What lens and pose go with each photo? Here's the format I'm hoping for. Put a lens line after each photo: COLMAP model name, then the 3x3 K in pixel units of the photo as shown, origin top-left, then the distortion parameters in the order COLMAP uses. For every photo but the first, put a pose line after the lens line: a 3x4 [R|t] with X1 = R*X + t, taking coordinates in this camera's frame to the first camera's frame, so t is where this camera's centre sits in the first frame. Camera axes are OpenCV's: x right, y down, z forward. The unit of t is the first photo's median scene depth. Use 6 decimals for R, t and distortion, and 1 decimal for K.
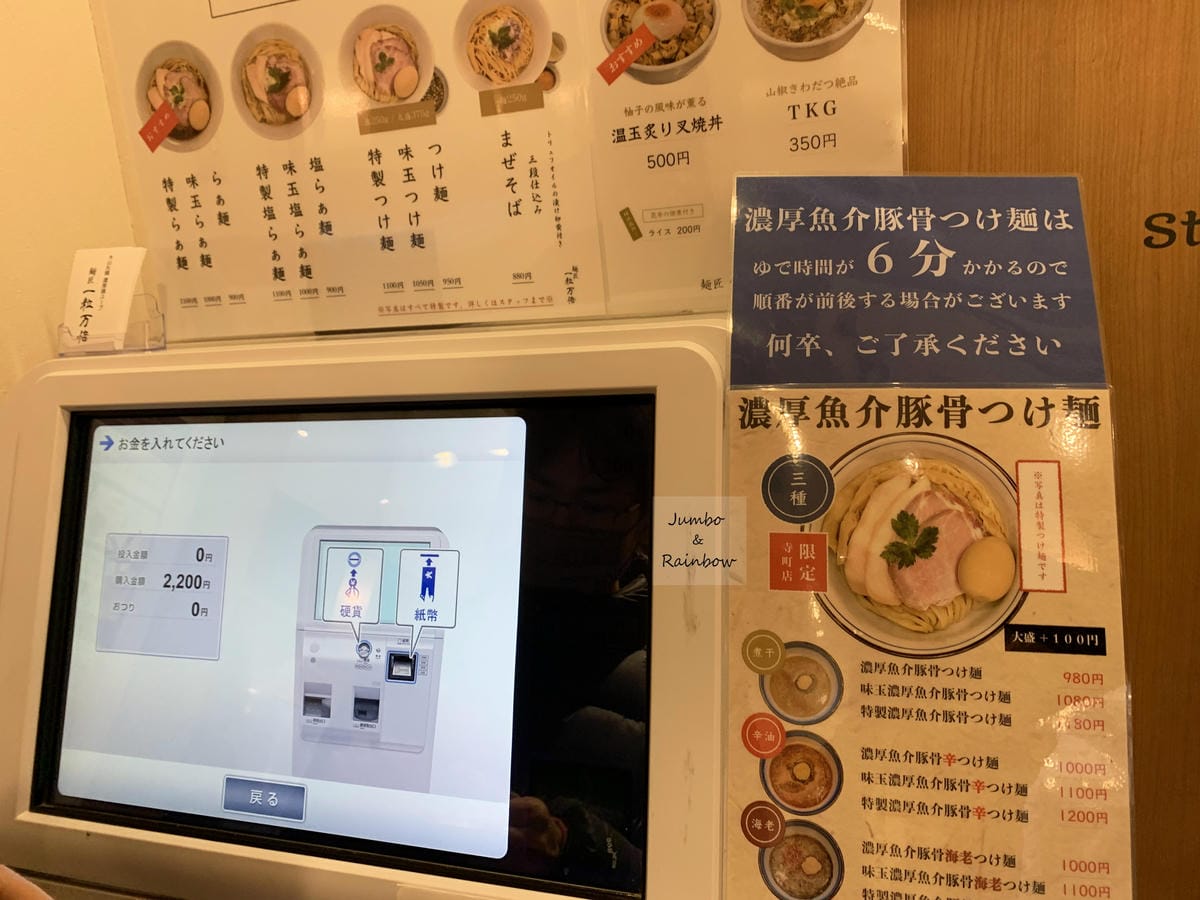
lens RADIAL K [[917.5, 0, 597.7], [0, 917.5, 440.8], [0, 0, 1]] dist [-0.003865, -0.000709]
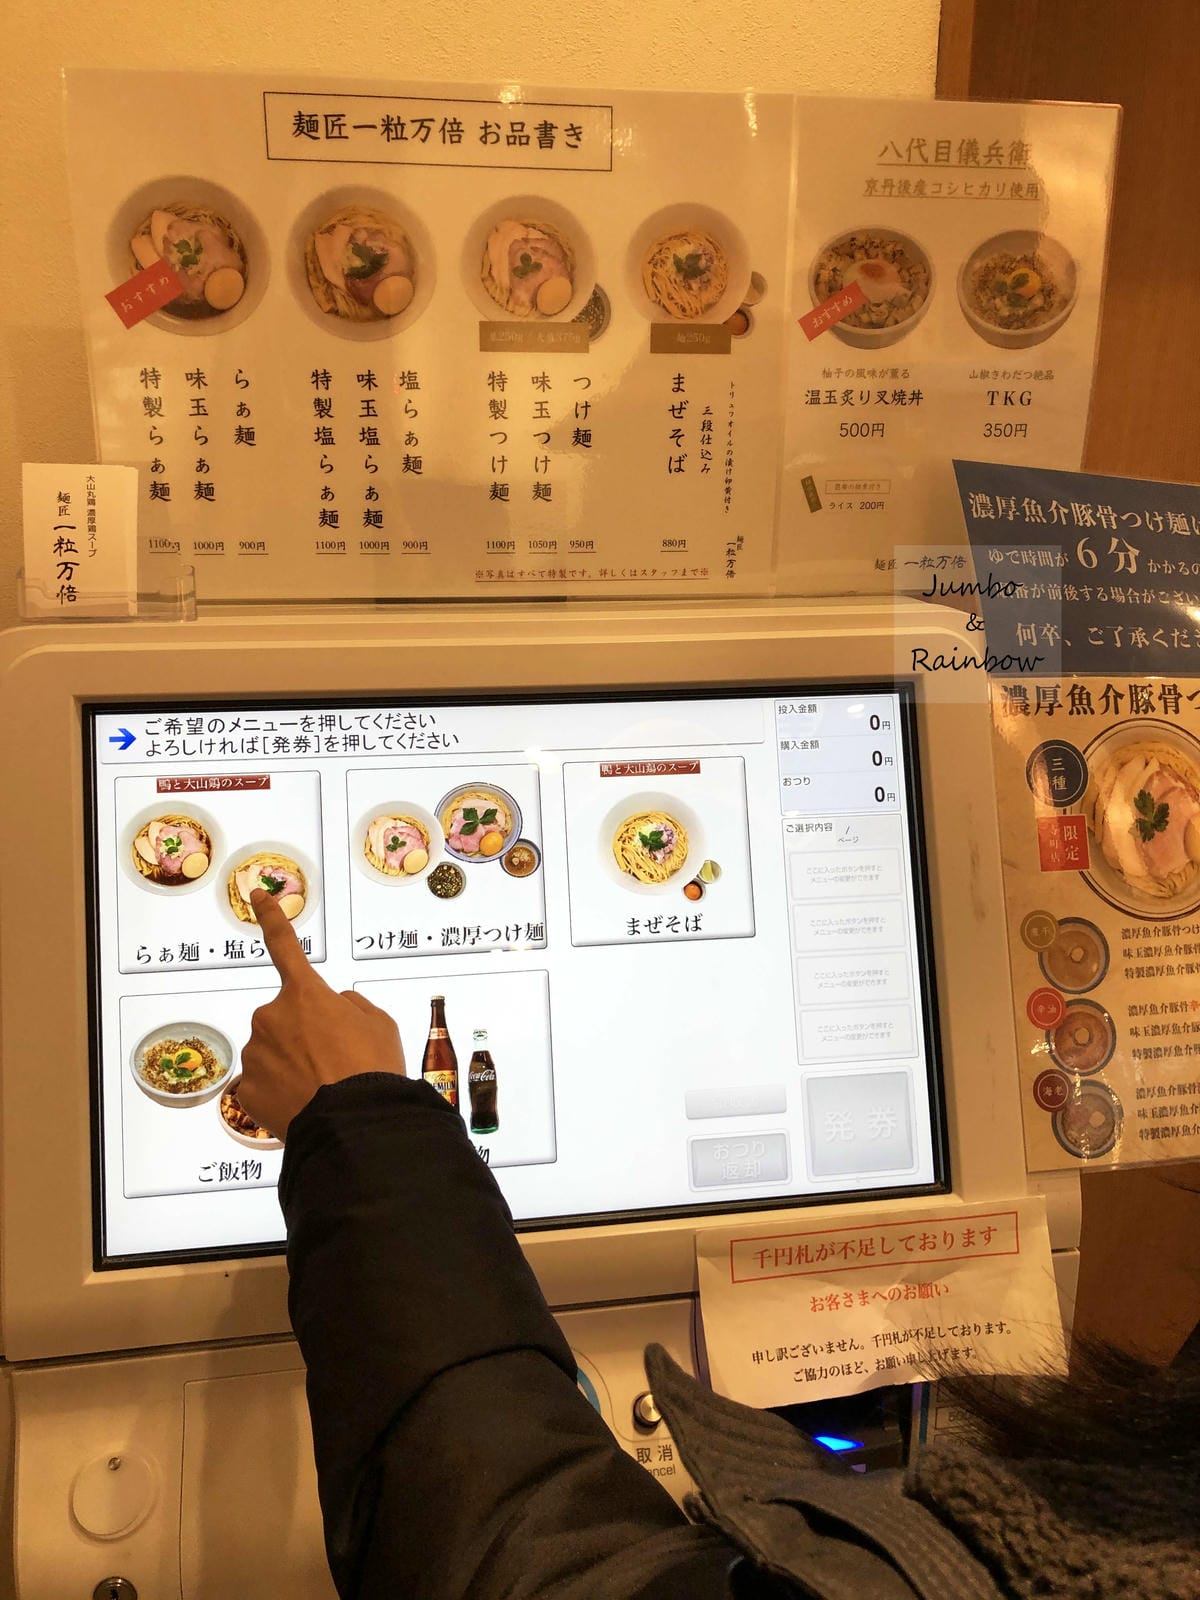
lens RADIAL K [[1322.2, 0, 616.5], [0, 1322.2, 807.6], [0, 0, 1]] dist [-0.022675, 0.066891]
pose [[0.882197, -0.039690, 0.469206, -0.799343], [0.020677, 0.998745, 0.045606, 0.010530], [-0.470427, -0.030532, 0.881910, -0.078359]]
